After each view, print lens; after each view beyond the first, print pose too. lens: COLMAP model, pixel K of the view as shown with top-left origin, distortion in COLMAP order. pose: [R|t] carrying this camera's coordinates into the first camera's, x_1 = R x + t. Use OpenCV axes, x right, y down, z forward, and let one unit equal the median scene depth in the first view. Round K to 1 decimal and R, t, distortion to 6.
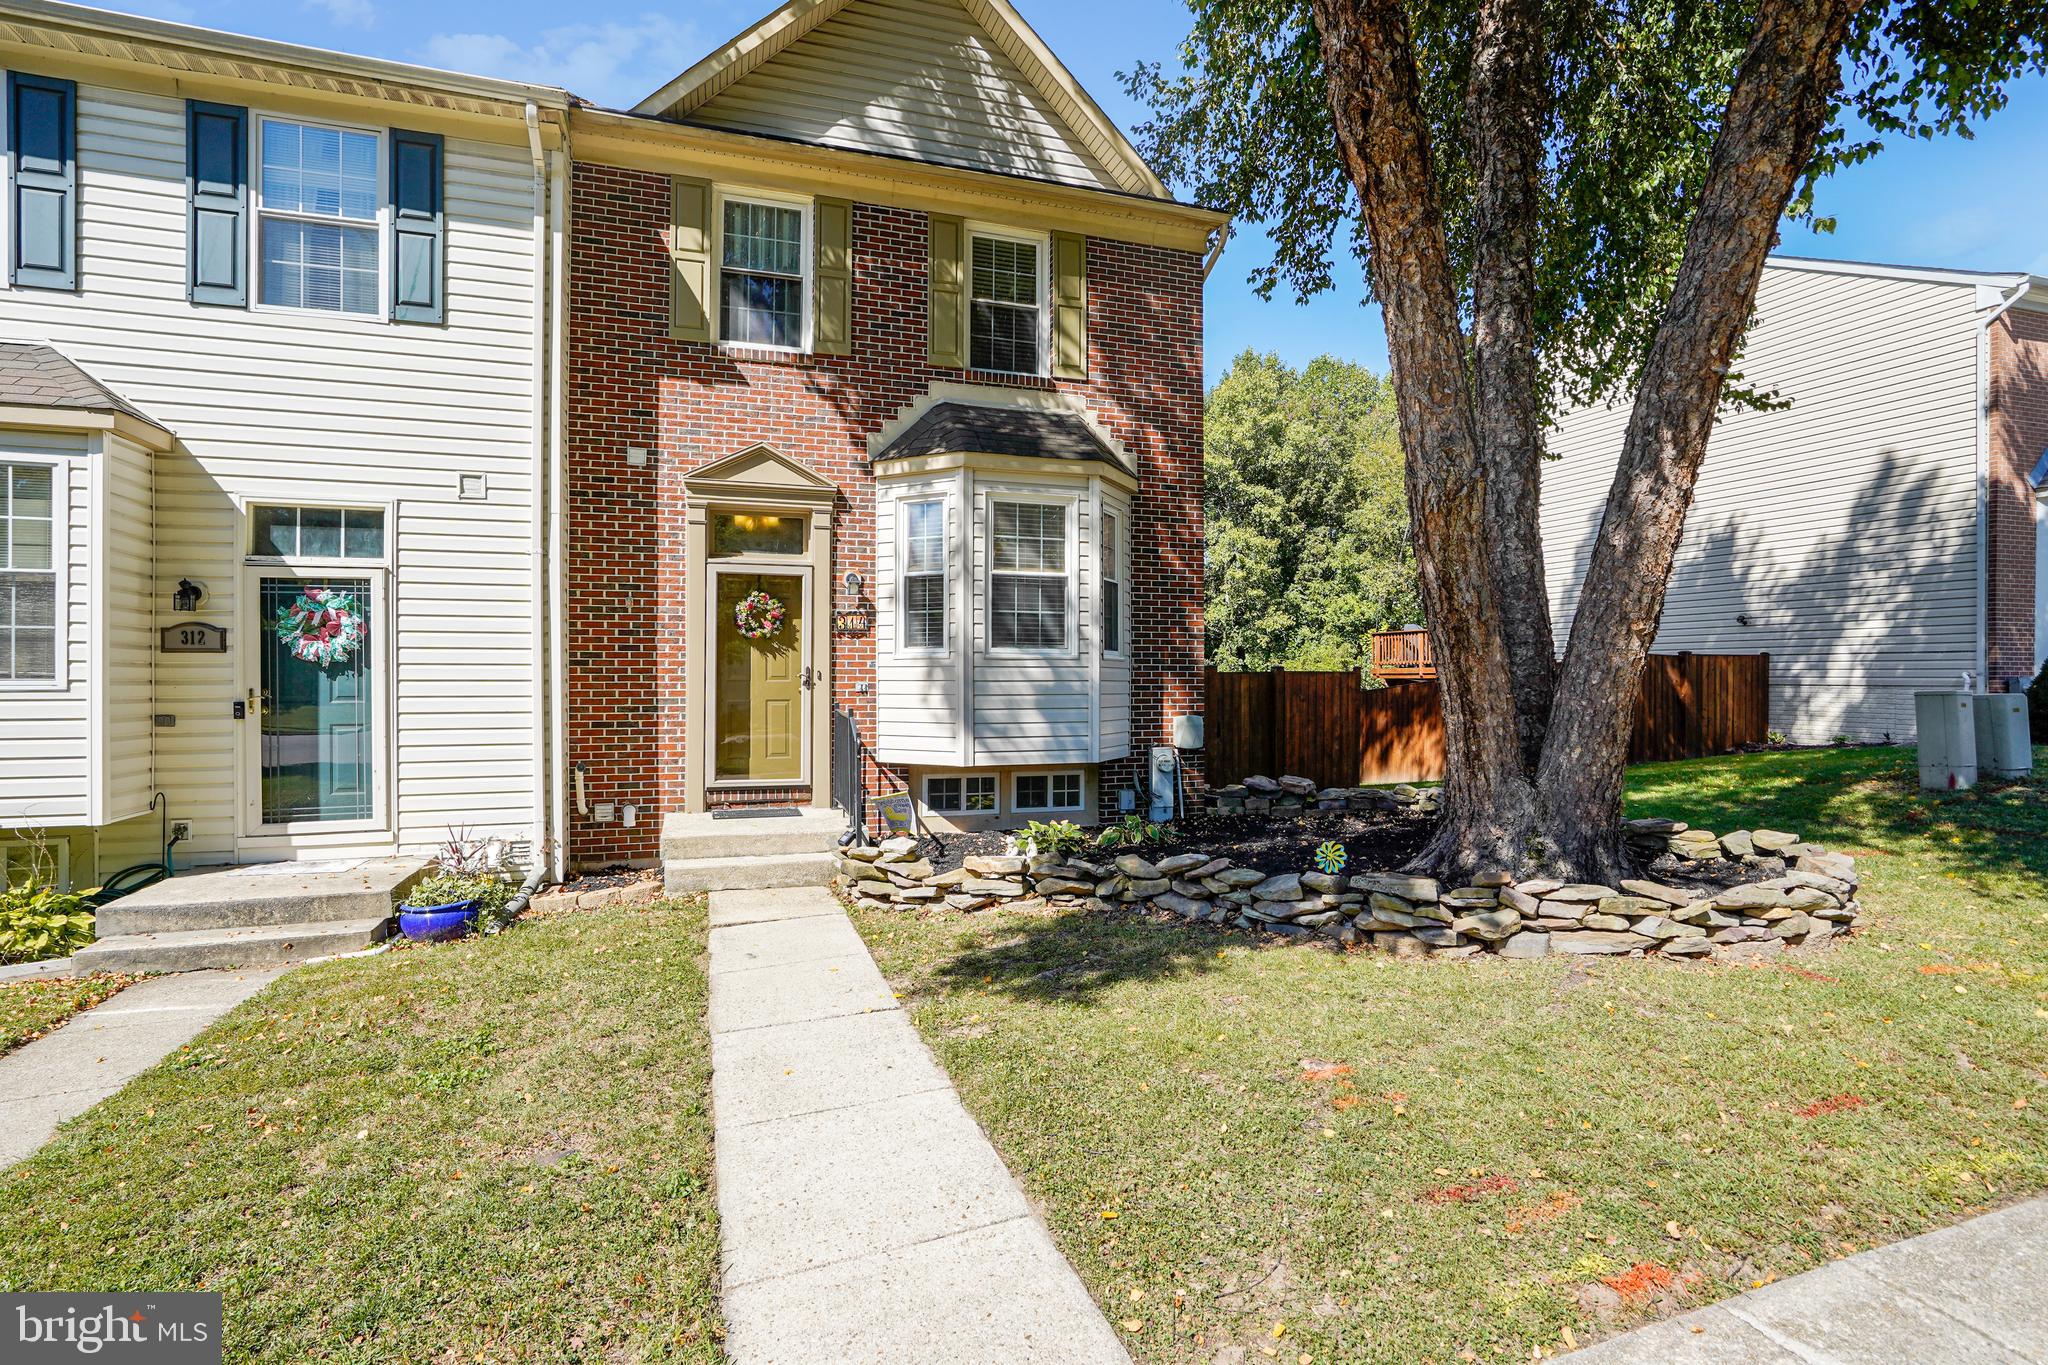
lens RADIAL K [[979.0, 0, 1025.4], [0, 979.0, 676.6], [0, 0, 1]] dist [-0.043223, 0.021786]
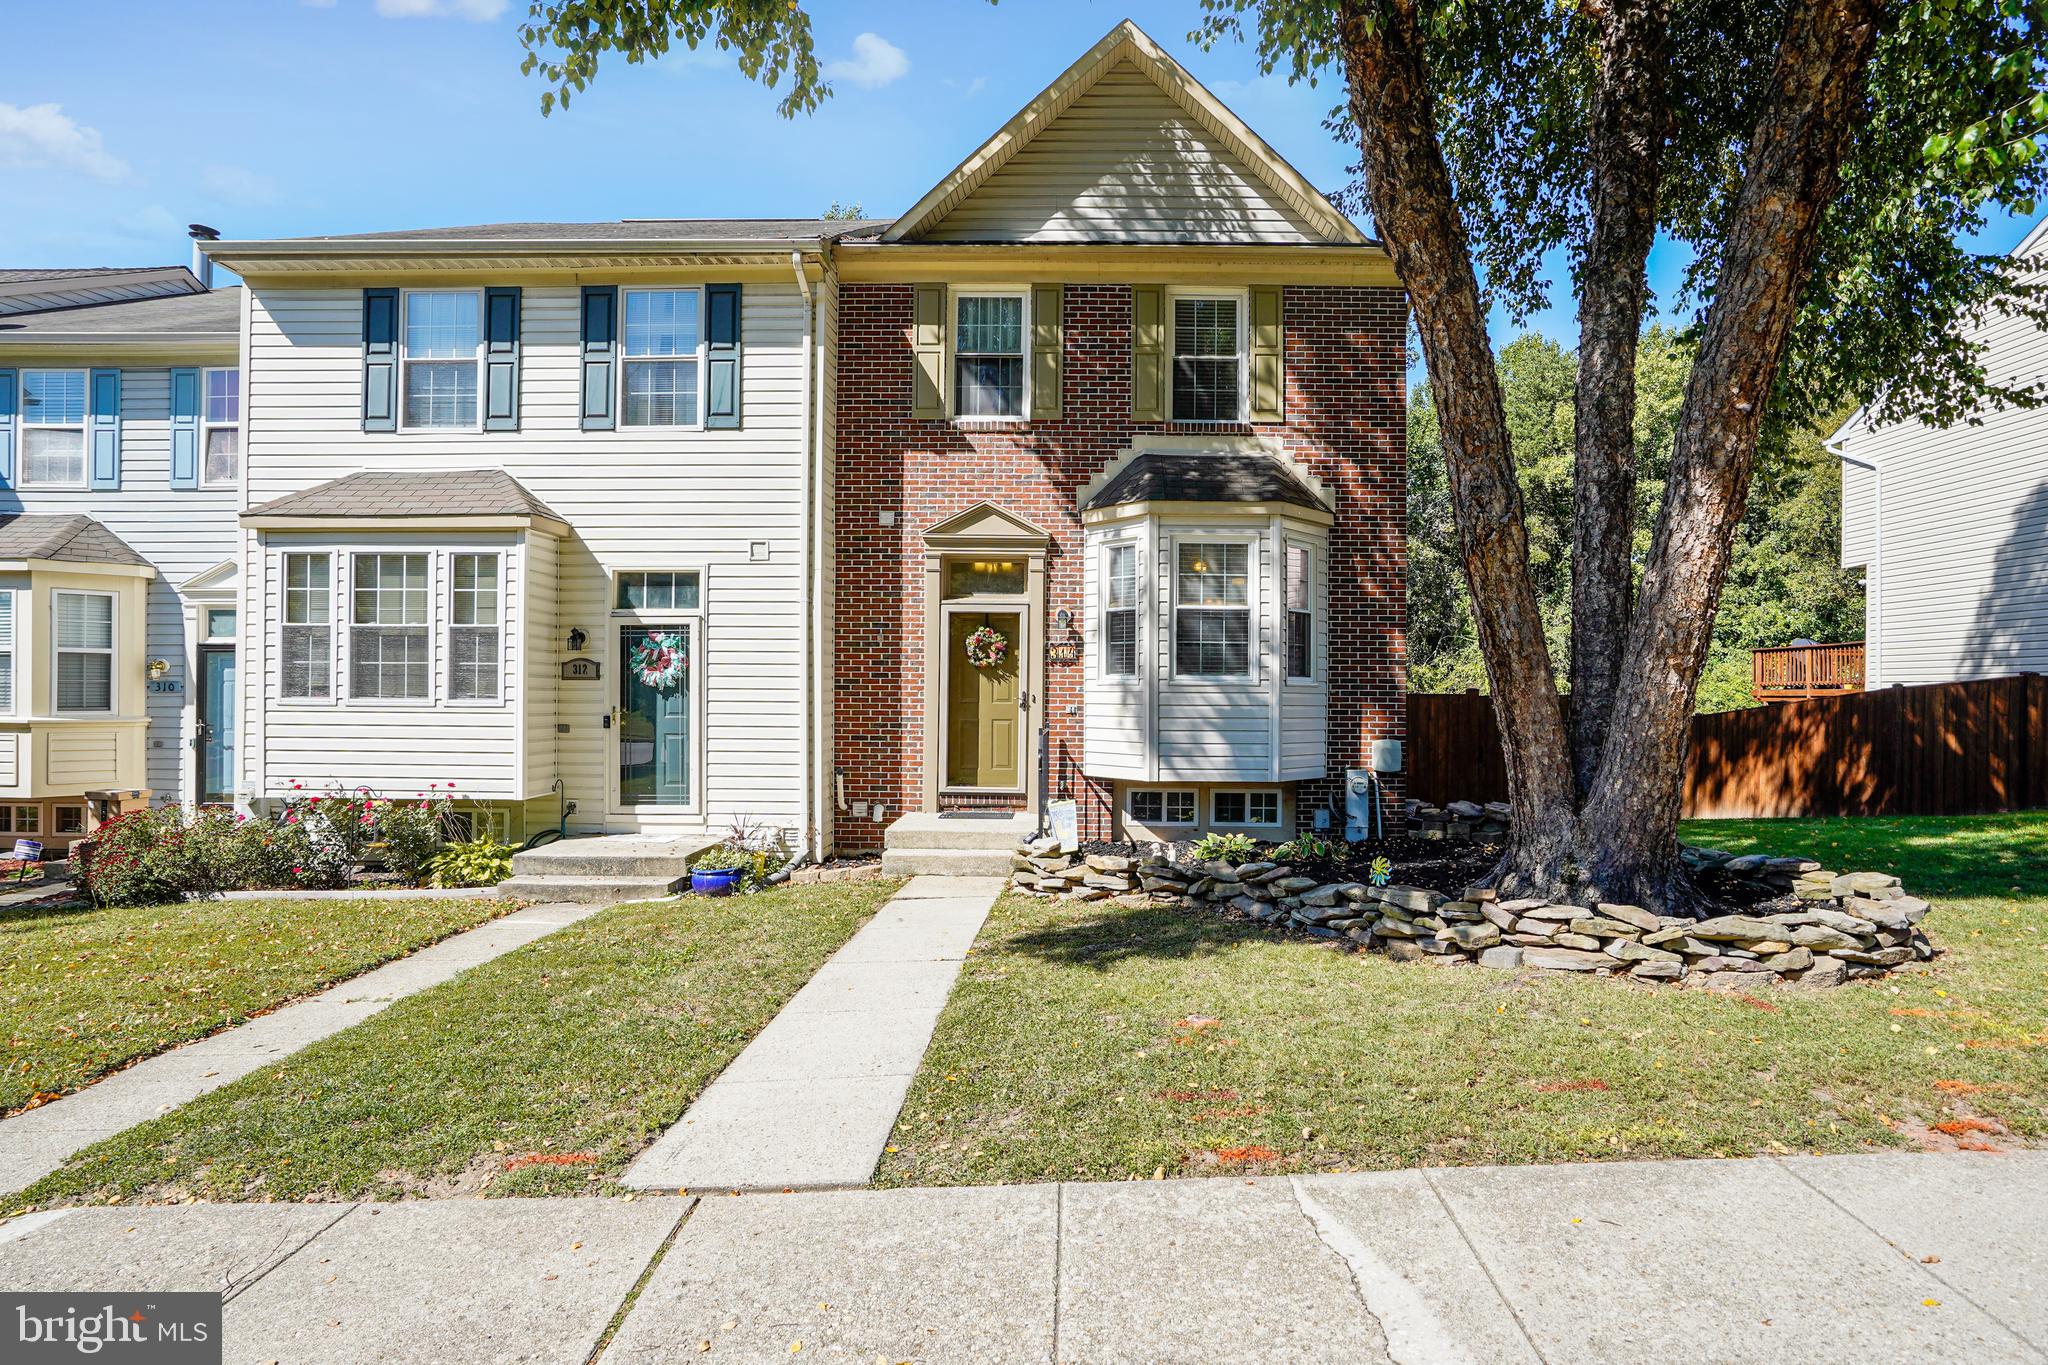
lens RADIAL K [[960.4, 0, 1032.5], [0, 960.4, 691.1], [0, 0, 1]] dist [-0.049836, 0.021625]
pose [[0.947842, 0.004597, -0.318708, 0.187798], [-0.006103, 0.999974, -0.003728, -0.007606], [0.318683, 0.005478, 0.947846, -0.095359]]
